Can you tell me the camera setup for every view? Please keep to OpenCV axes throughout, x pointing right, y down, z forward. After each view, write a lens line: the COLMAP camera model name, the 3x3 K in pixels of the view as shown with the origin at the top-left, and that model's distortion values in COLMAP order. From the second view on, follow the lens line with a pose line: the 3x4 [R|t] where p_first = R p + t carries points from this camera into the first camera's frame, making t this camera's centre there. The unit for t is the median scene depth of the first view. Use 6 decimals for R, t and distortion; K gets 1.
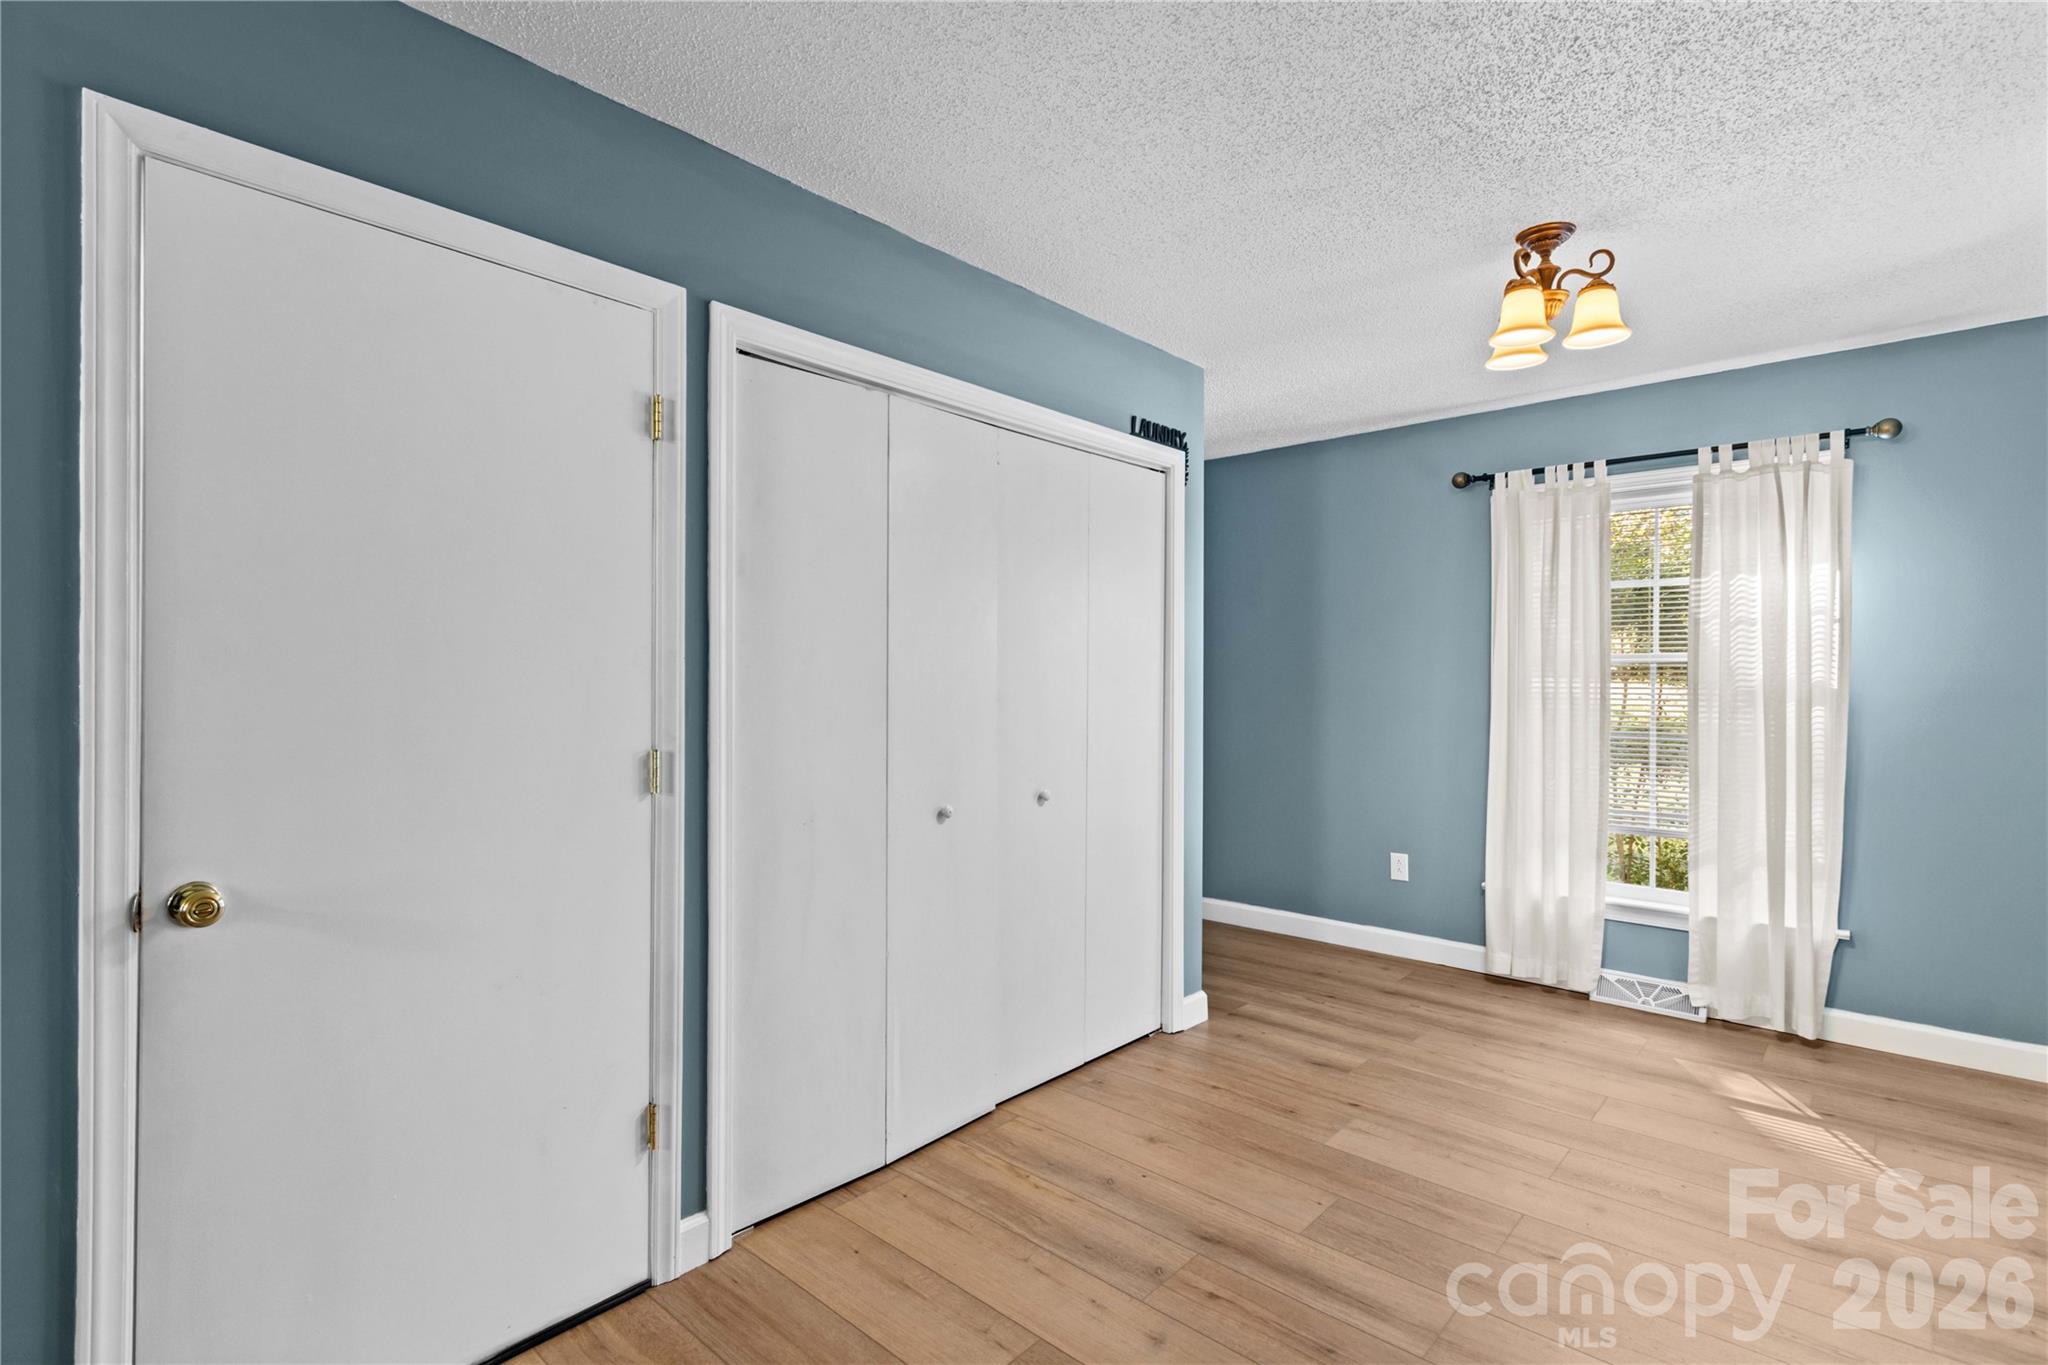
lens RADIAL K [[964.2, 0, 1013.2], [0, 964.2, 676.2], [0, 0, 1]] dist [0.012265, -0.005945]
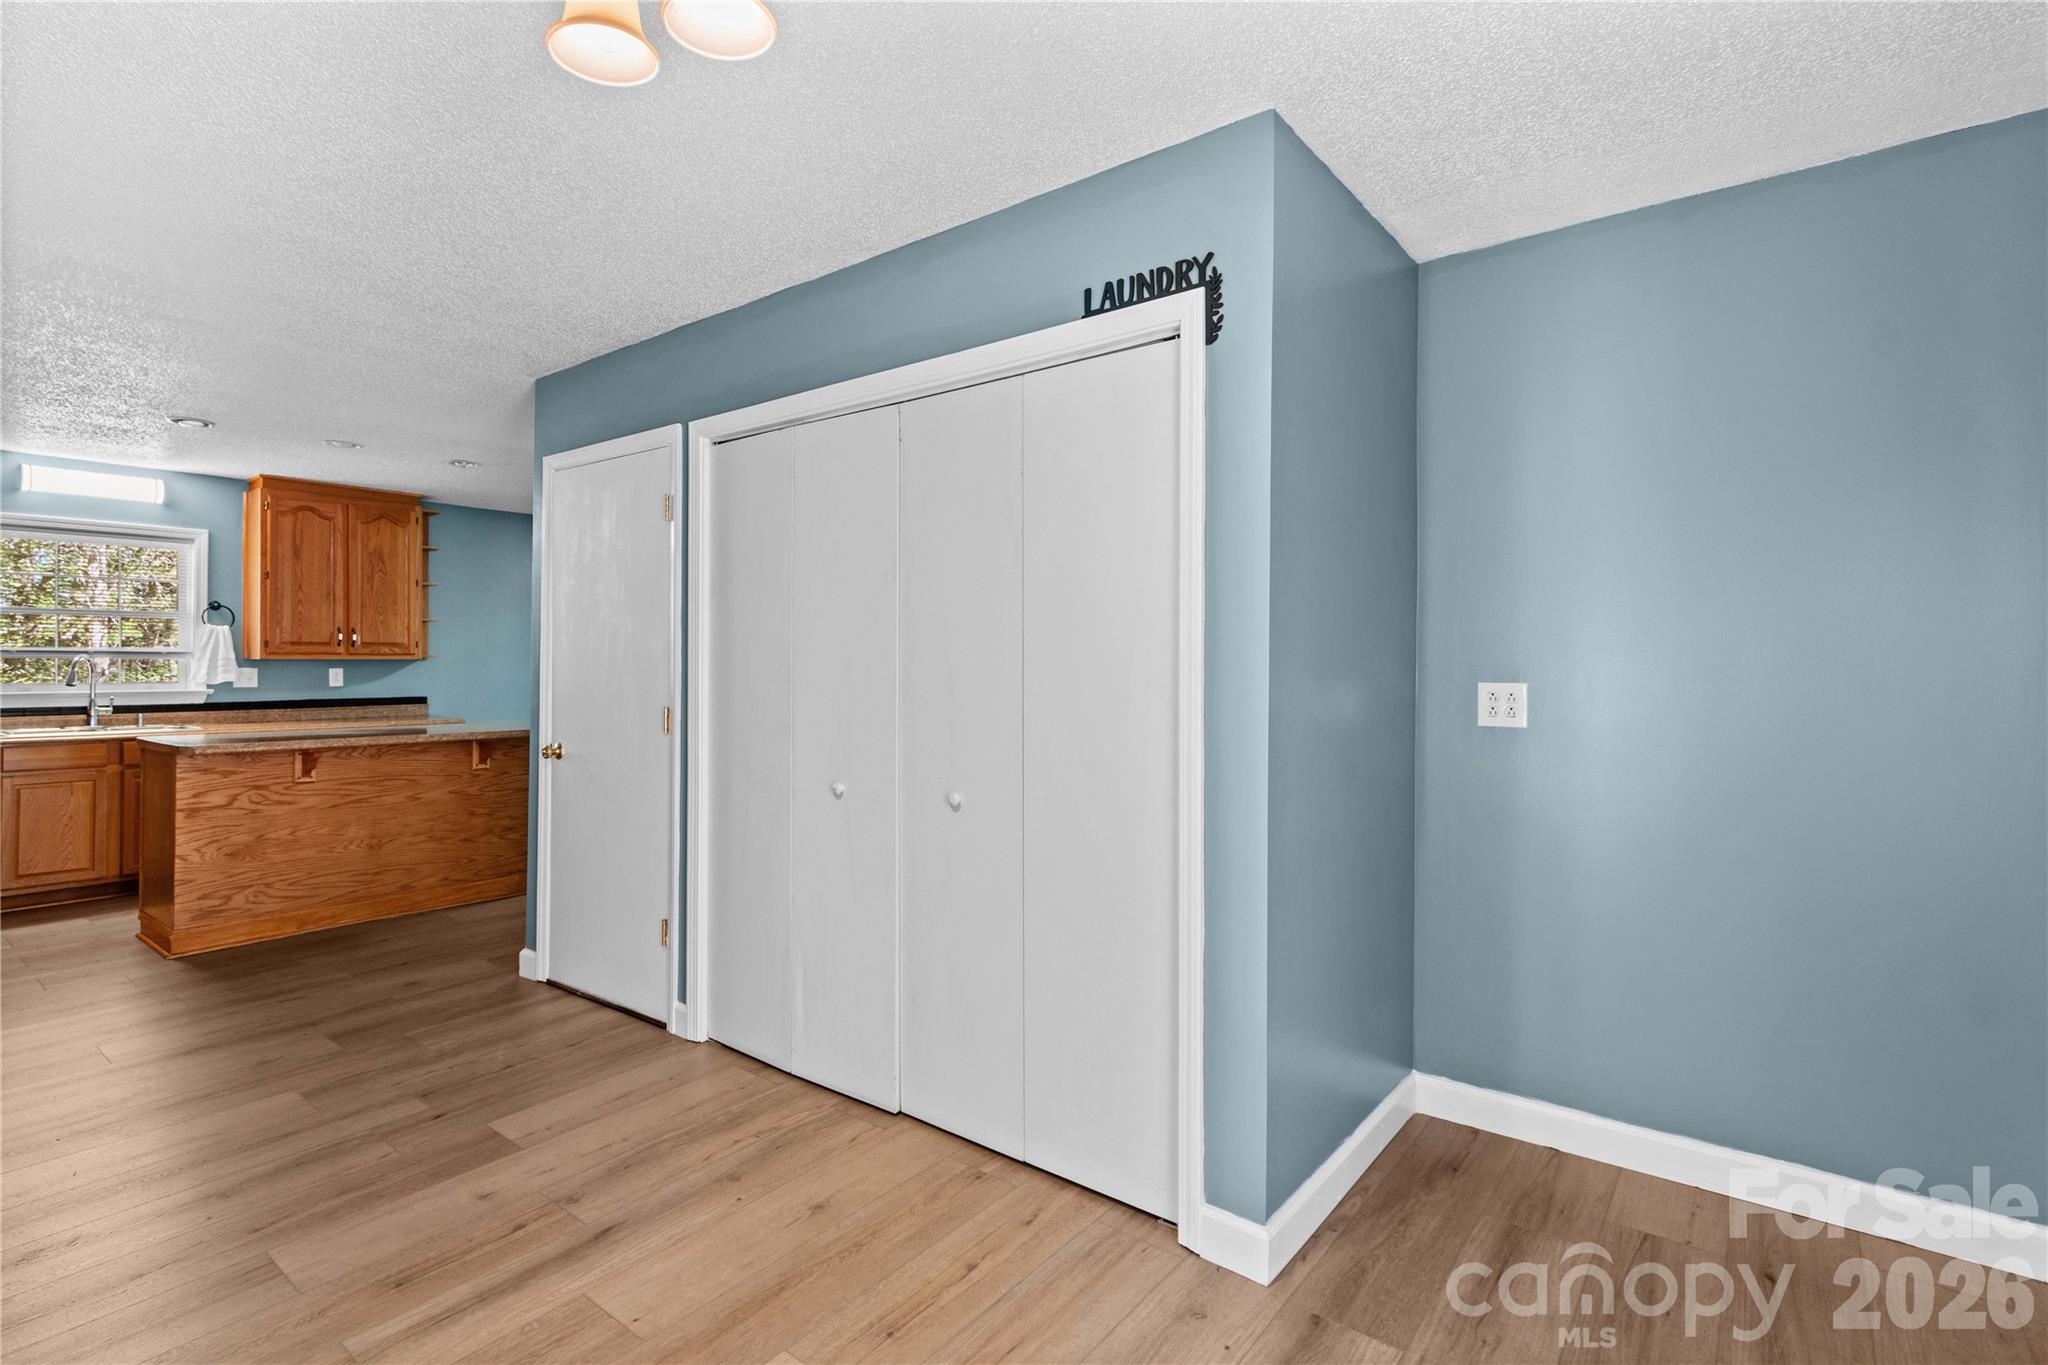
lens RADIAL K [[964.2, 0, 1007.6], [0, 964.2, 670.1], [0, 0, 1]] dist [0.012265, -0.005945]
pose [[0.076249, 0.006740, -0.997066, 0.765600], [0.002545, 0.999973, 0.006955, -0.001338], [0.997086, -0.003068, 0.076230, 0.837218]]
